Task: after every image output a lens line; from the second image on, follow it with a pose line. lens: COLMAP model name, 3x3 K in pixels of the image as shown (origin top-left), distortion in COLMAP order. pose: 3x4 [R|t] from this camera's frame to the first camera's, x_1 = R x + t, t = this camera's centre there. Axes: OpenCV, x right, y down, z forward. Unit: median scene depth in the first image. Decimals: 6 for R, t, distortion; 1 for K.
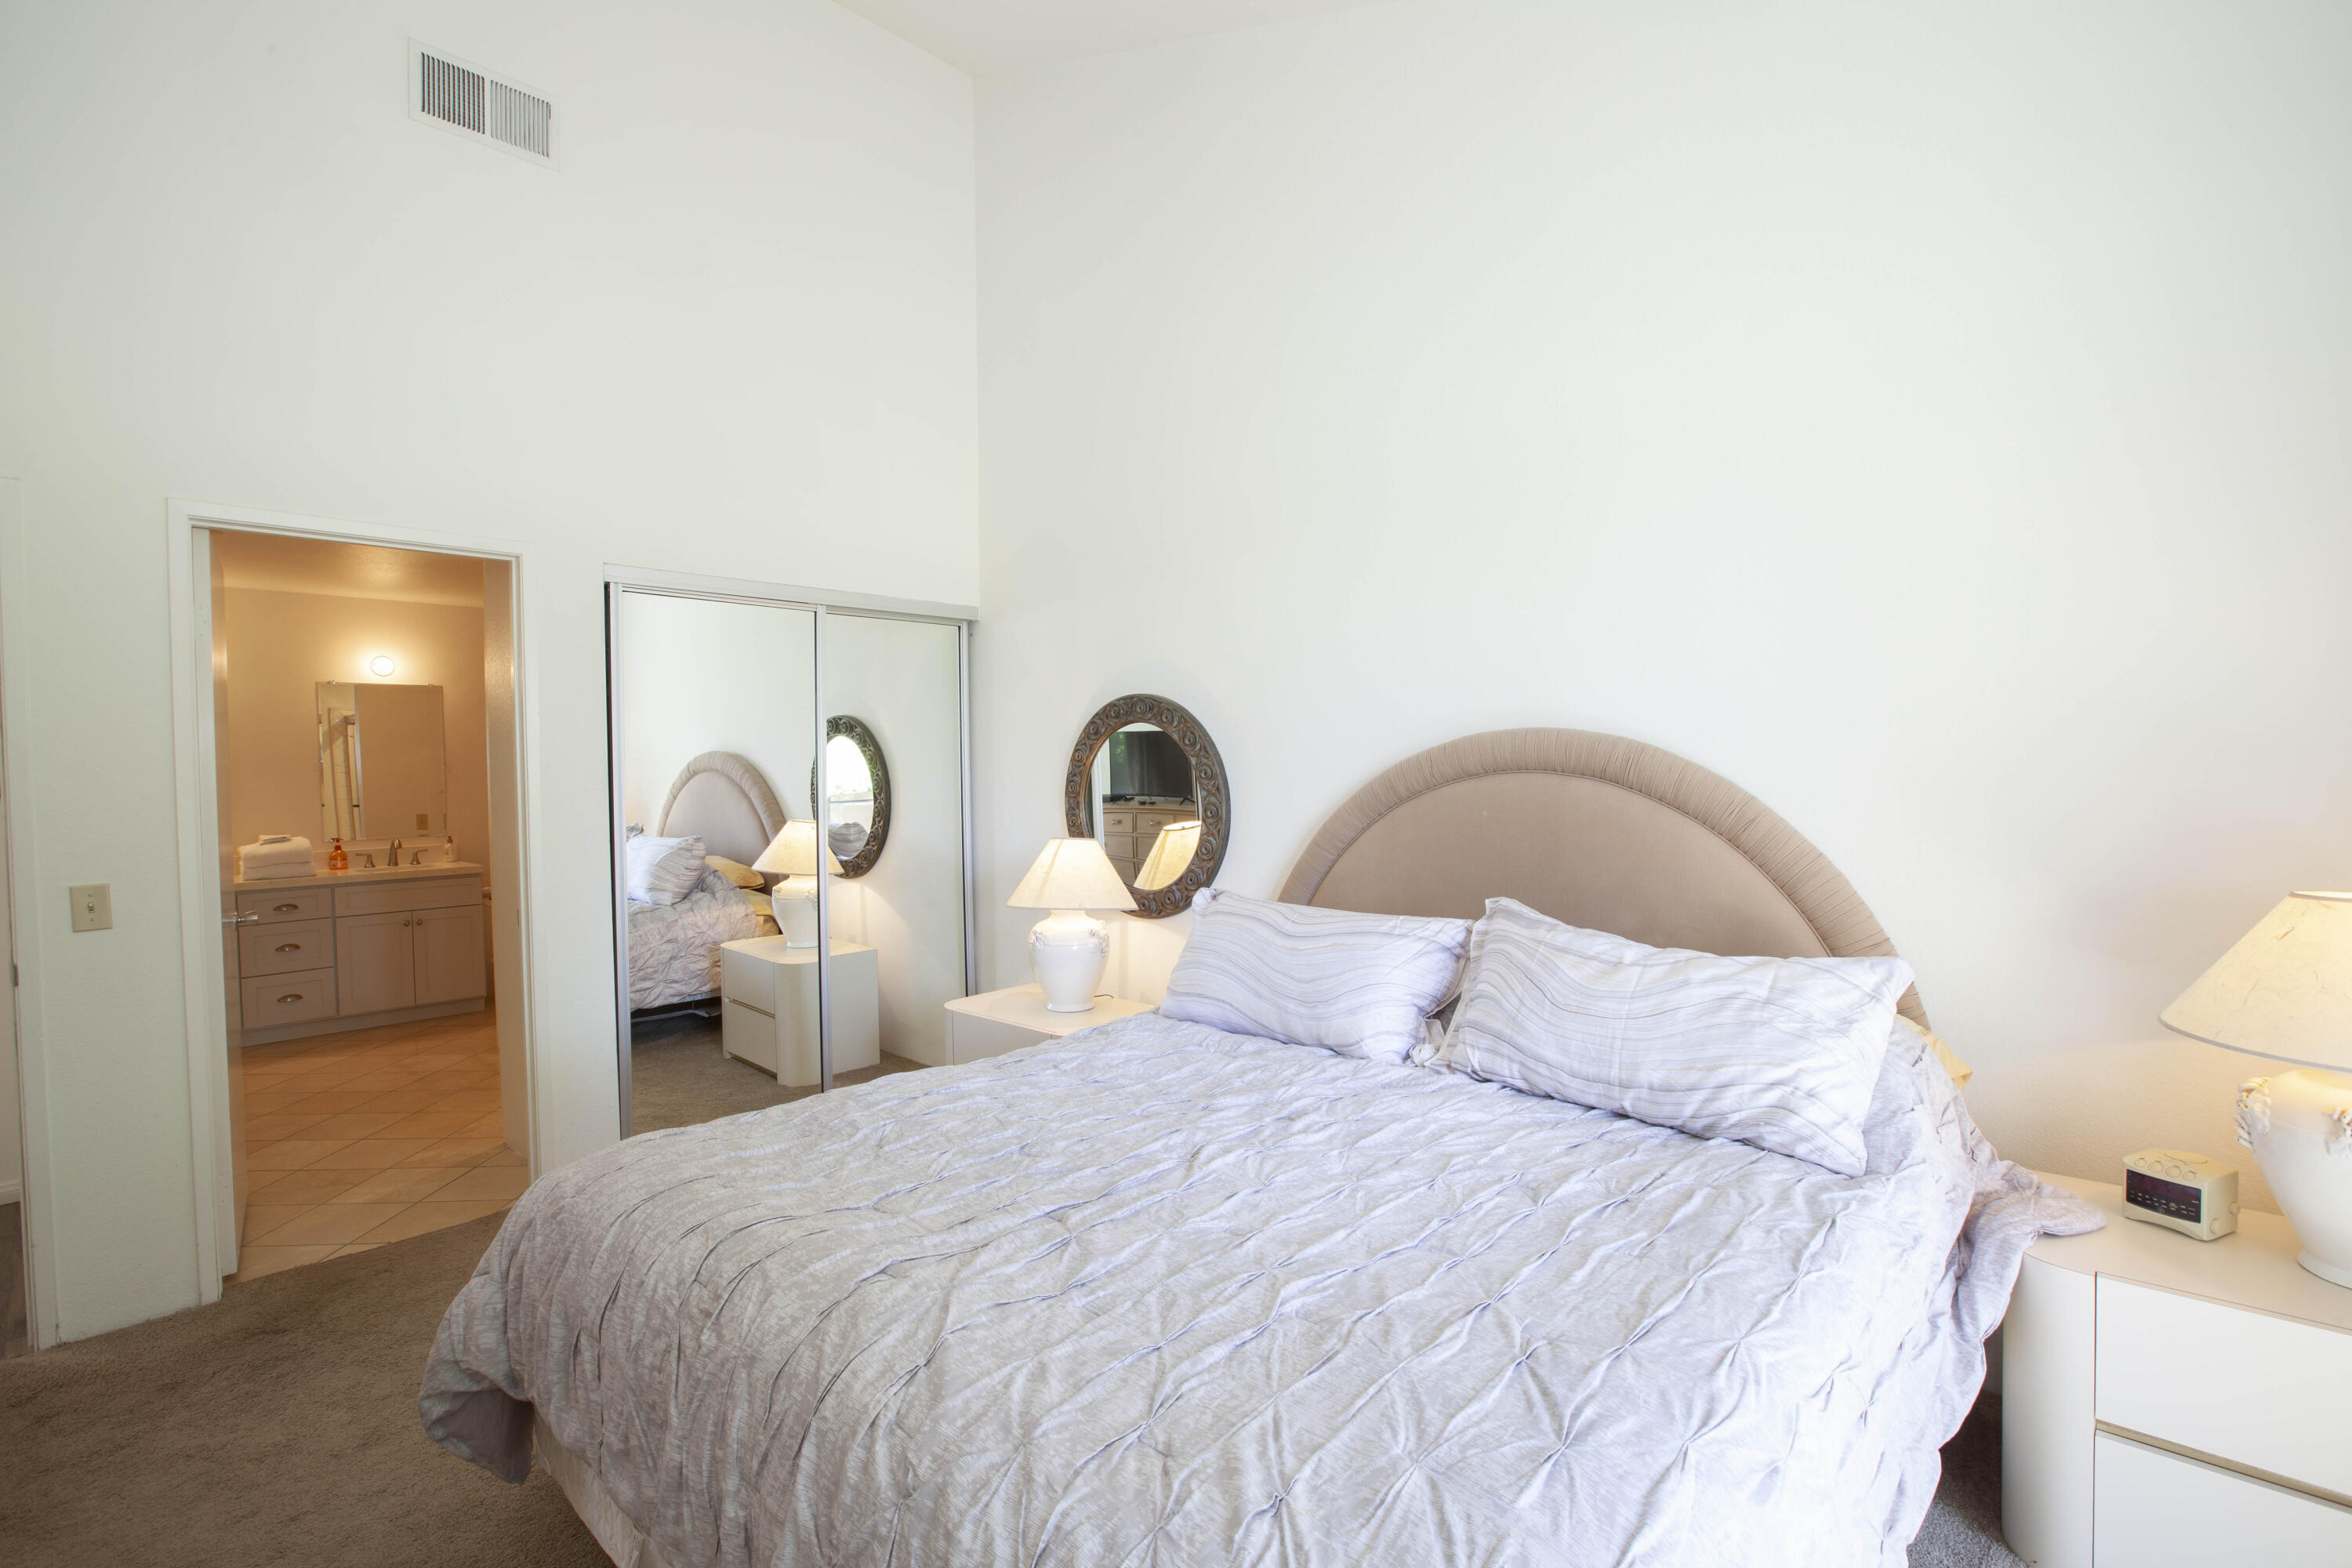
lens RADIAL K [[1084.7, 0, 1184.6], [0, 1084.7, 789.7], [0, 0, 1]] dist [-0.030244, 0.000931]
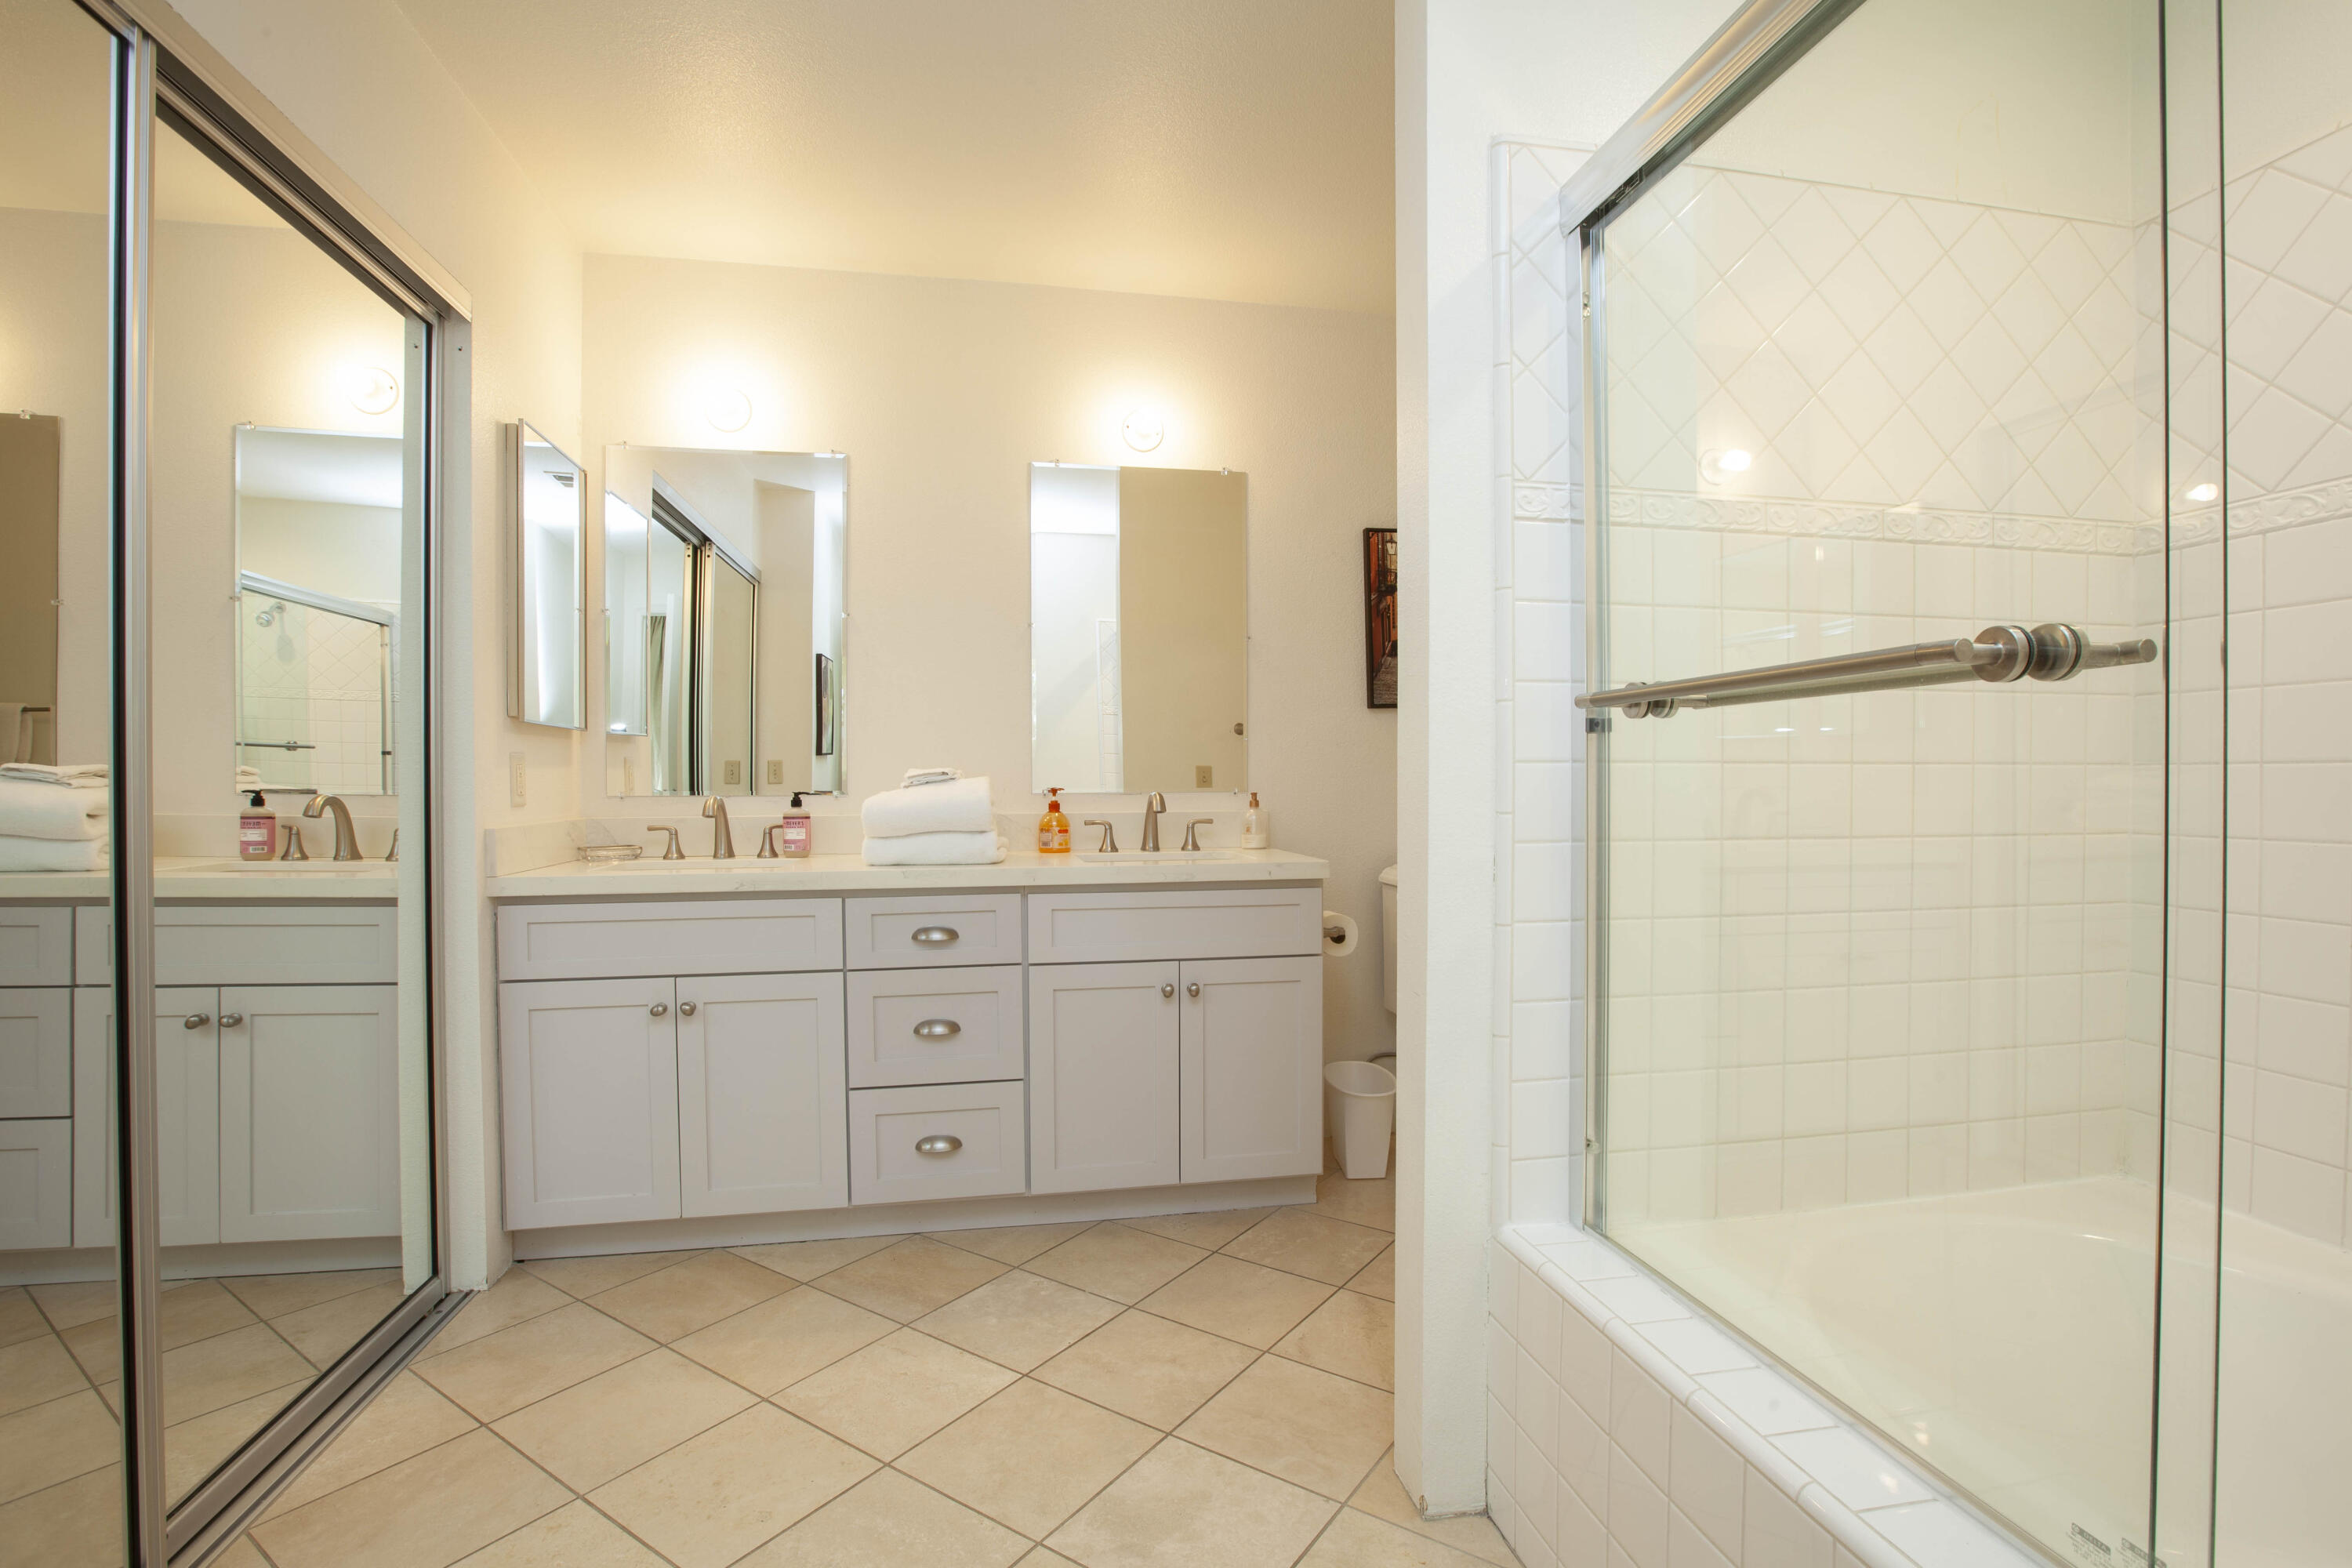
lens RADIAL K [[1084.7, 0, 1184.6], [0, 1084.7, 789.7], [0, 0, 1]] dist [-0.030244, 0.000931]
pose [[0.804731, 0.011626, -0.593526, -0.473206], [-0.022483, 0.999688, -0.010901, 0.051582], [0.593214, 0.022117, 0.804741, 0.660295]]
